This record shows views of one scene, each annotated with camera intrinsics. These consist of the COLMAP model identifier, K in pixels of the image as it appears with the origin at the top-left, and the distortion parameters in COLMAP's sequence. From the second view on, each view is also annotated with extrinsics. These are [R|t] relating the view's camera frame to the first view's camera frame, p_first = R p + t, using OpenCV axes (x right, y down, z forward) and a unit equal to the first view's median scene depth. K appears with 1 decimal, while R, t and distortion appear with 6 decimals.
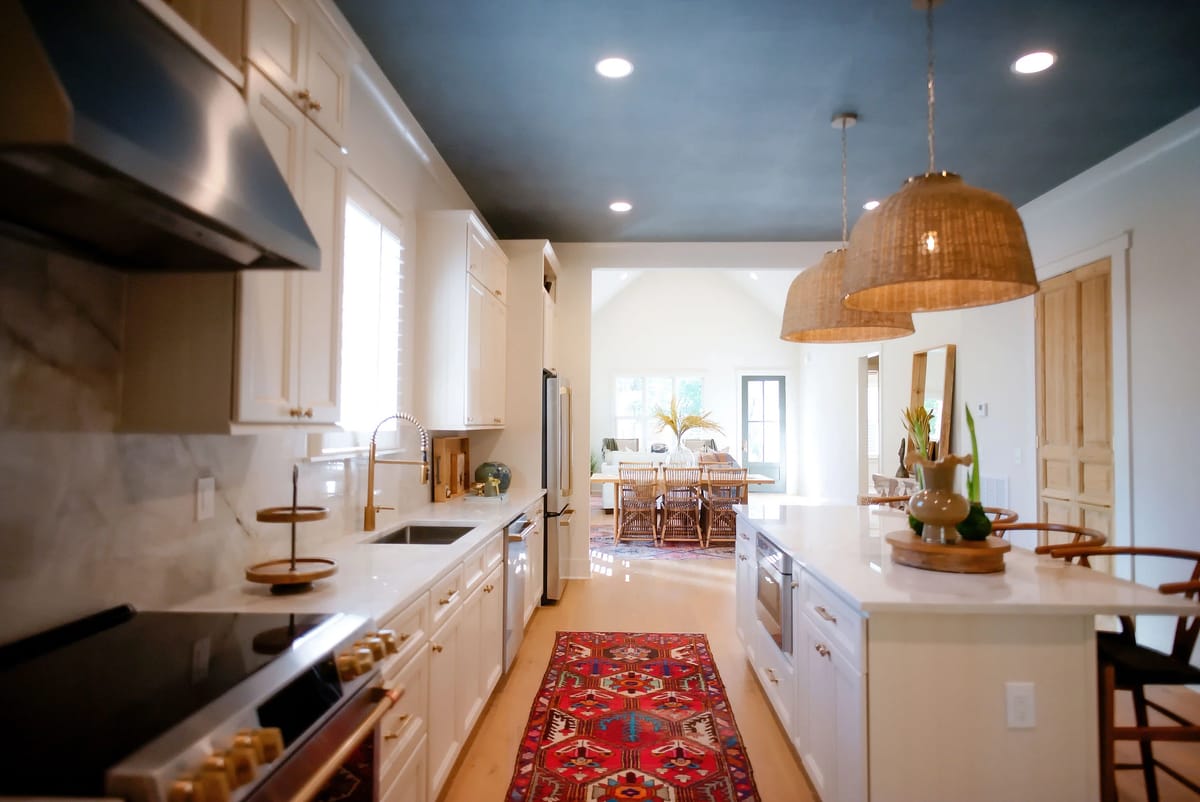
lens RADIAL K [[684.3, 0, 600.0], [0, 684.3, 401.0], [0, 0, 1]] dist [-0.008094, -0.000011]
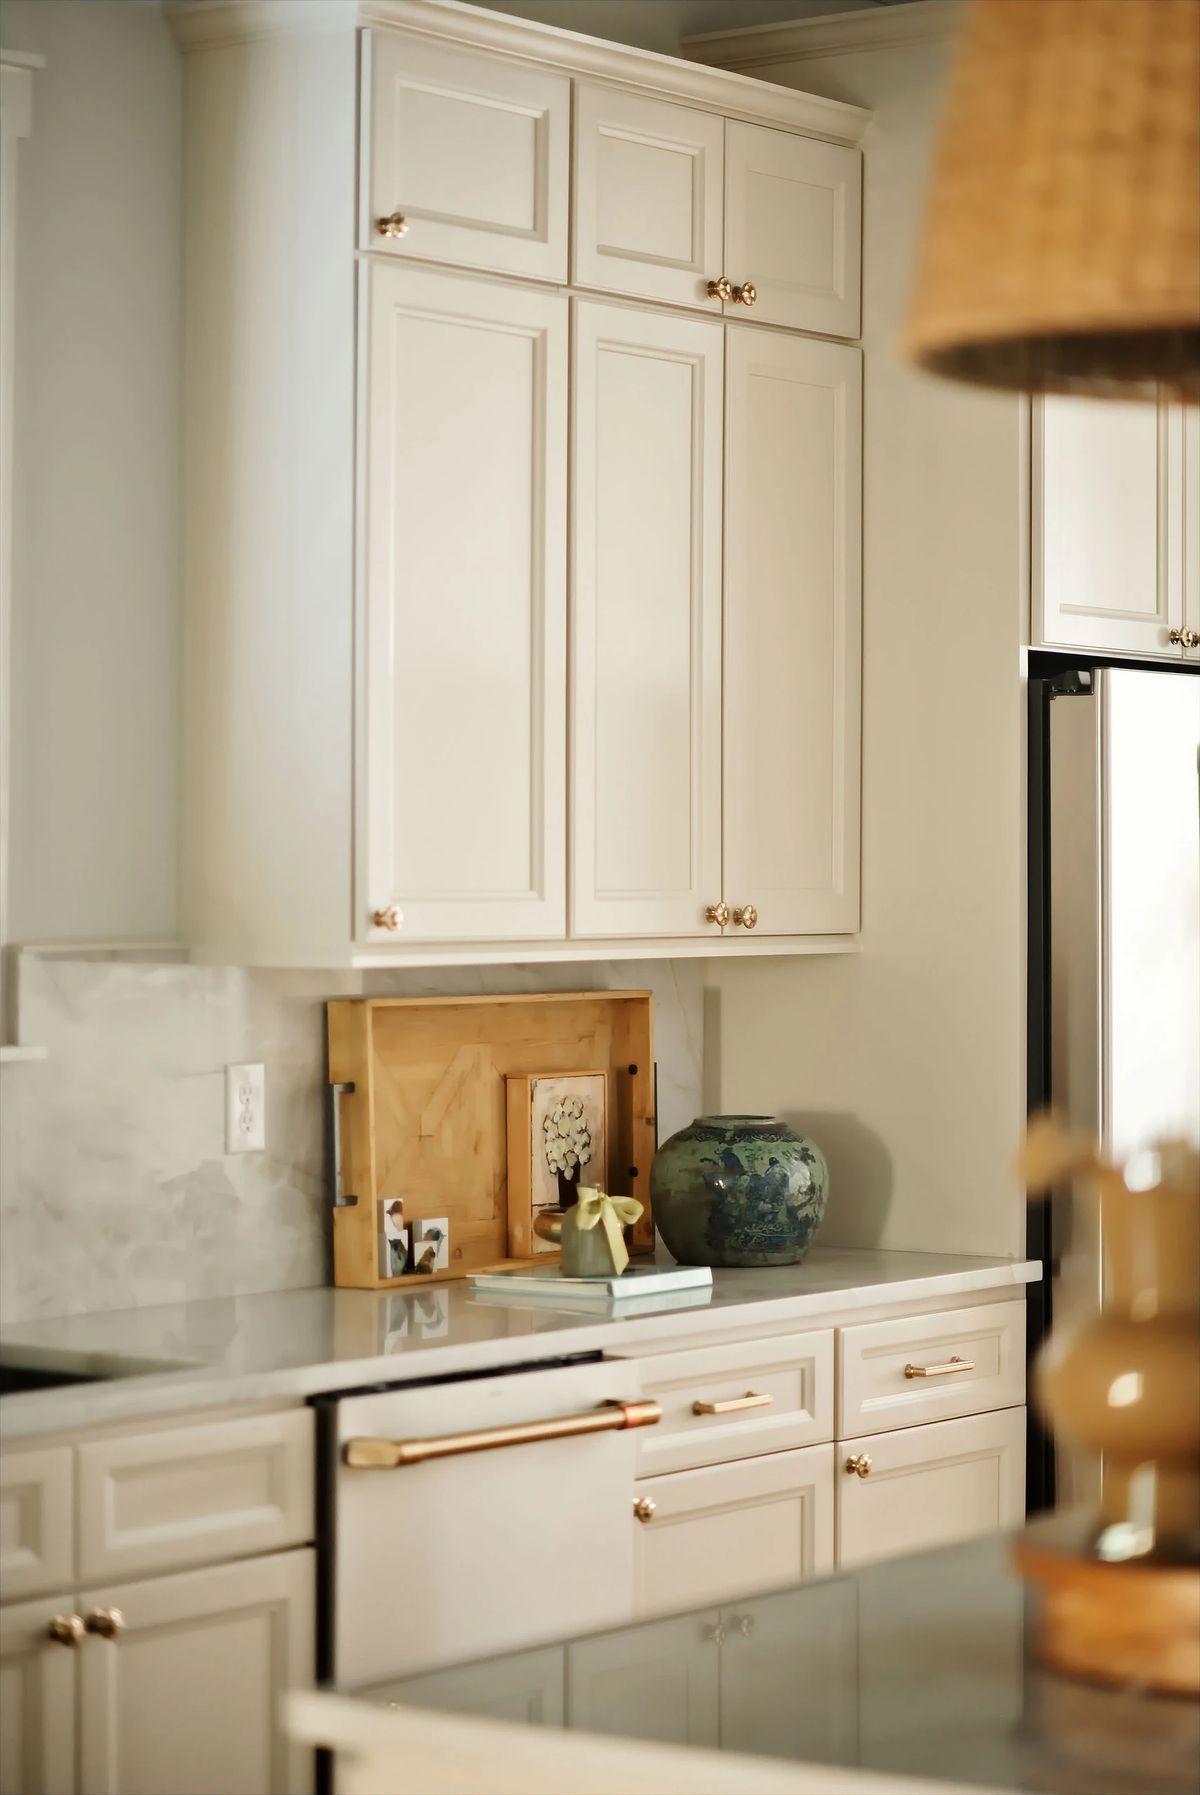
lens RADIAL K [[4295.1, 0, 600.0], [0, 4295.1, 897.5], [0, 0, 1]] dist [-0.081943, 0.060429]
pose [[0.832131, -0.004546, -0.554561, 0.503524], [0.023725, 0.999343, 0.027408, -0.013078], [0.554072, -0.035964, 0.831692, -0.092687]]
